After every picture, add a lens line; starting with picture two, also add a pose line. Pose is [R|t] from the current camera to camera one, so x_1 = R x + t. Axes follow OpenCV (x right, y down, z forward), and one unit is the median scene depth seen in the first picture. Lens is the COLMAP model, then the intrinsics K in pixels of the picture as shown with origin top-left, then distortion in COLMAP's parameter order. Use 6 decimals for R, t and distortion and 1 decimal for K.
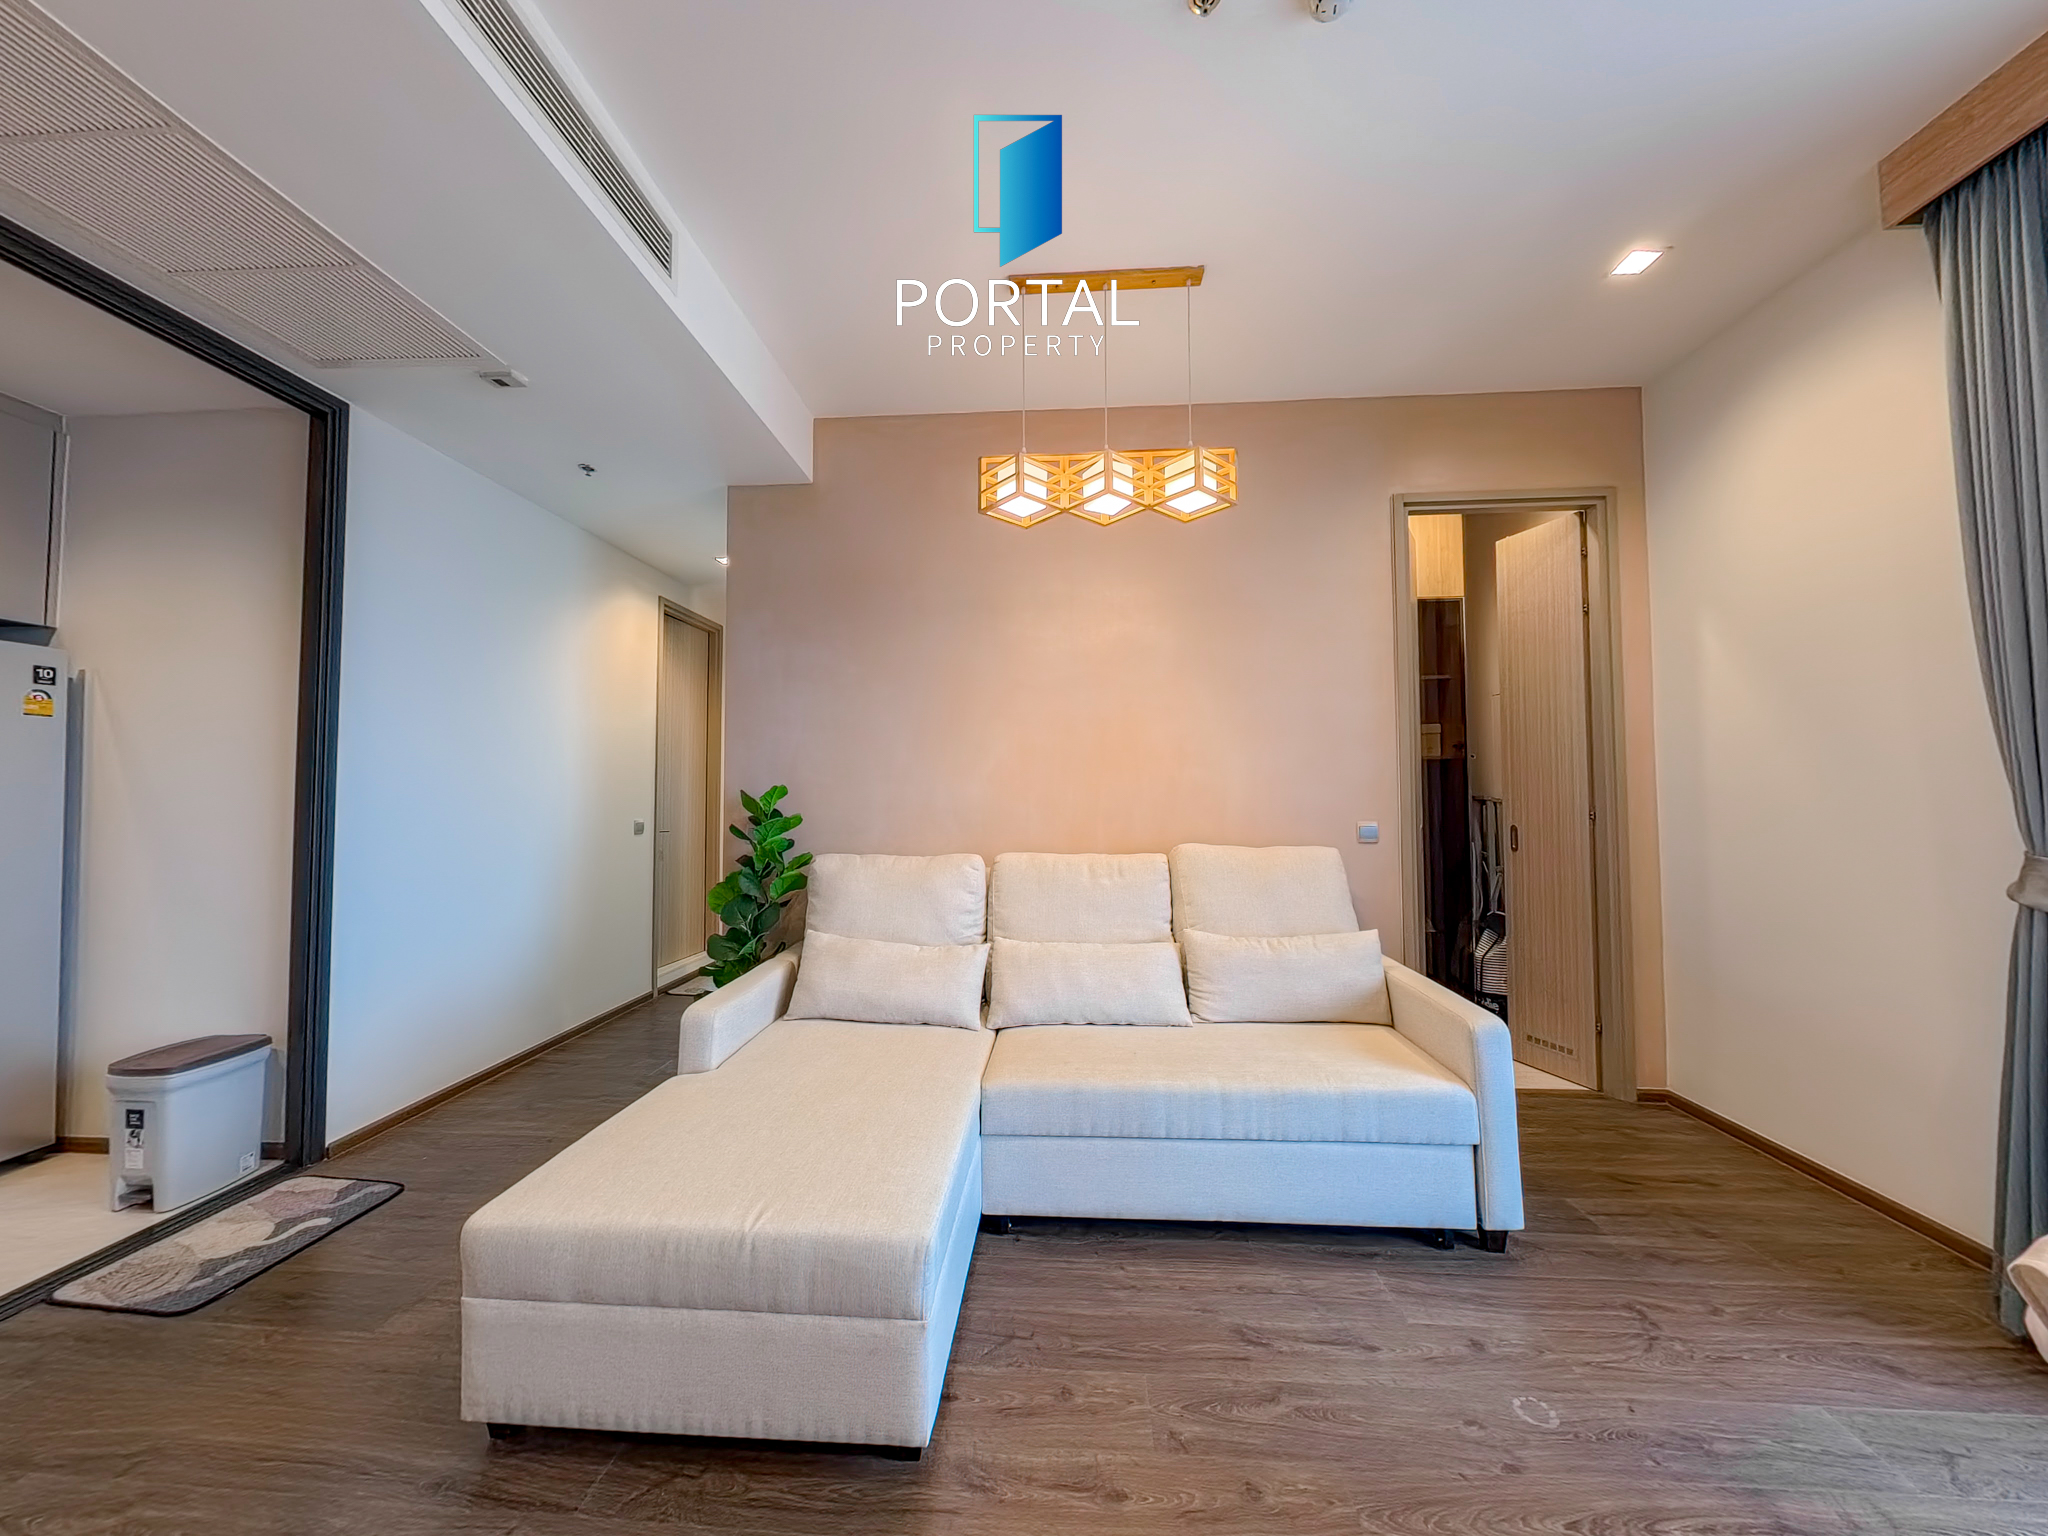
lens RADIAL K [[712.1, 0, 1034.0], [0, 712.1, 768.7], [0, 0, 1]] dist [0.002589, -0.001121]
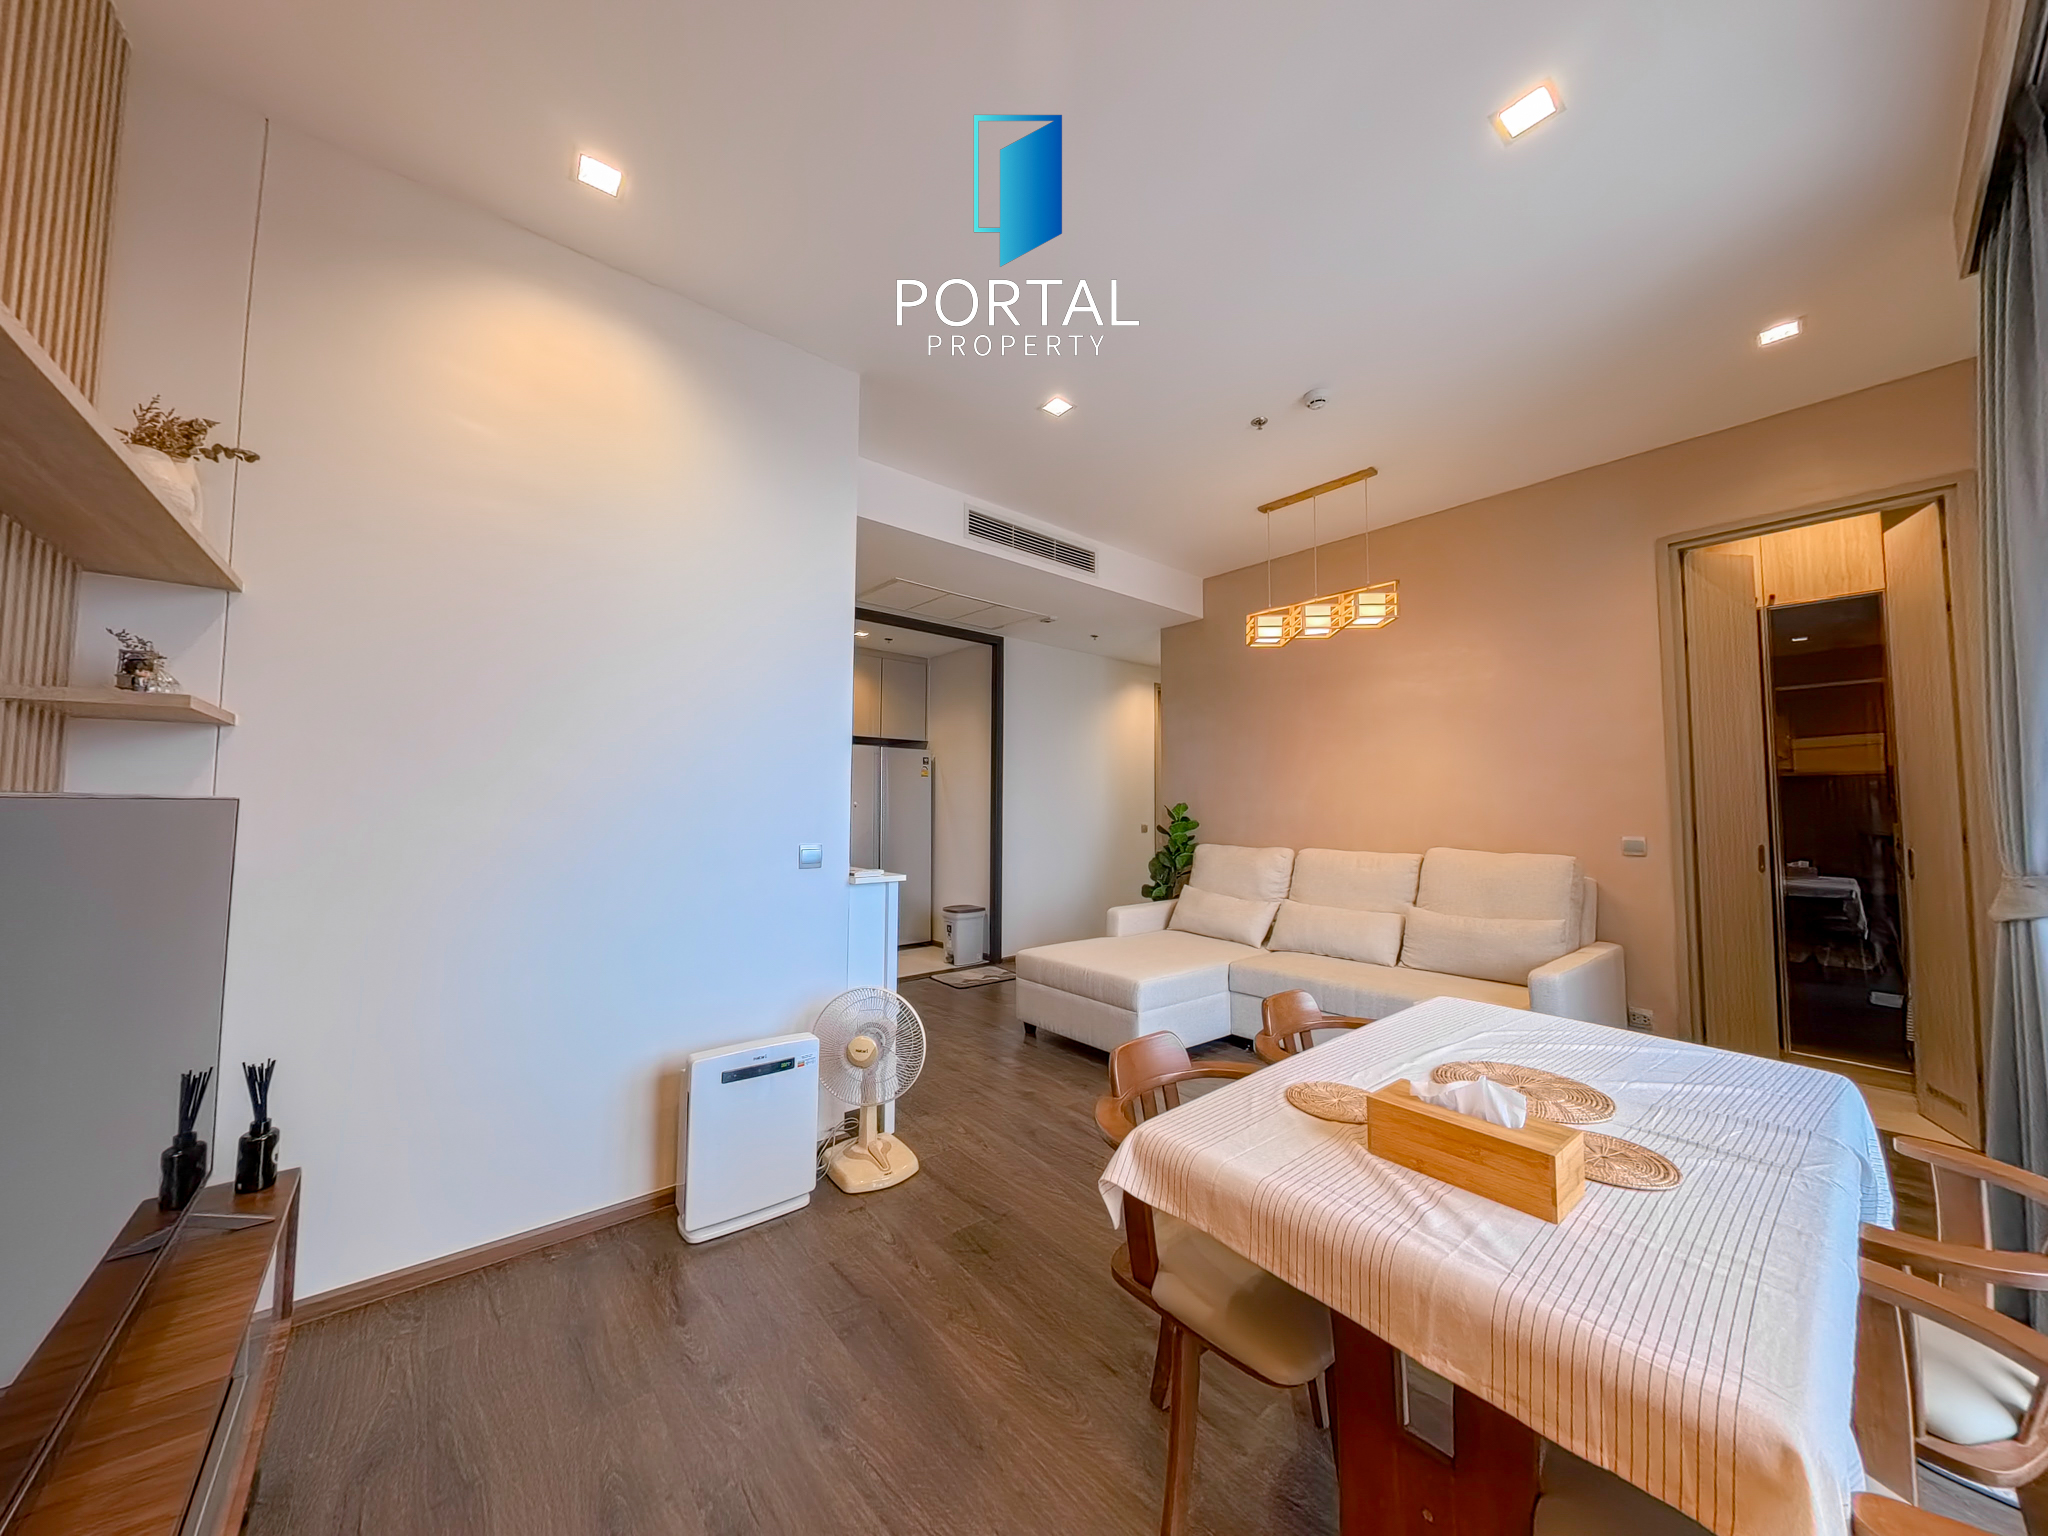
lens RADIAL K [[712.1, 0, 1021.0], [0, 712.1, 768.4], [0, 0, 1]] dist [0.002589, -0.001121]
pose [[0.694234, -0.032708, -0.719006, 0.720102], [0.018011, 0.999444, -0.028075, -0.022152], [0.719524, 0.006541, 0.694437, -0.553268]]
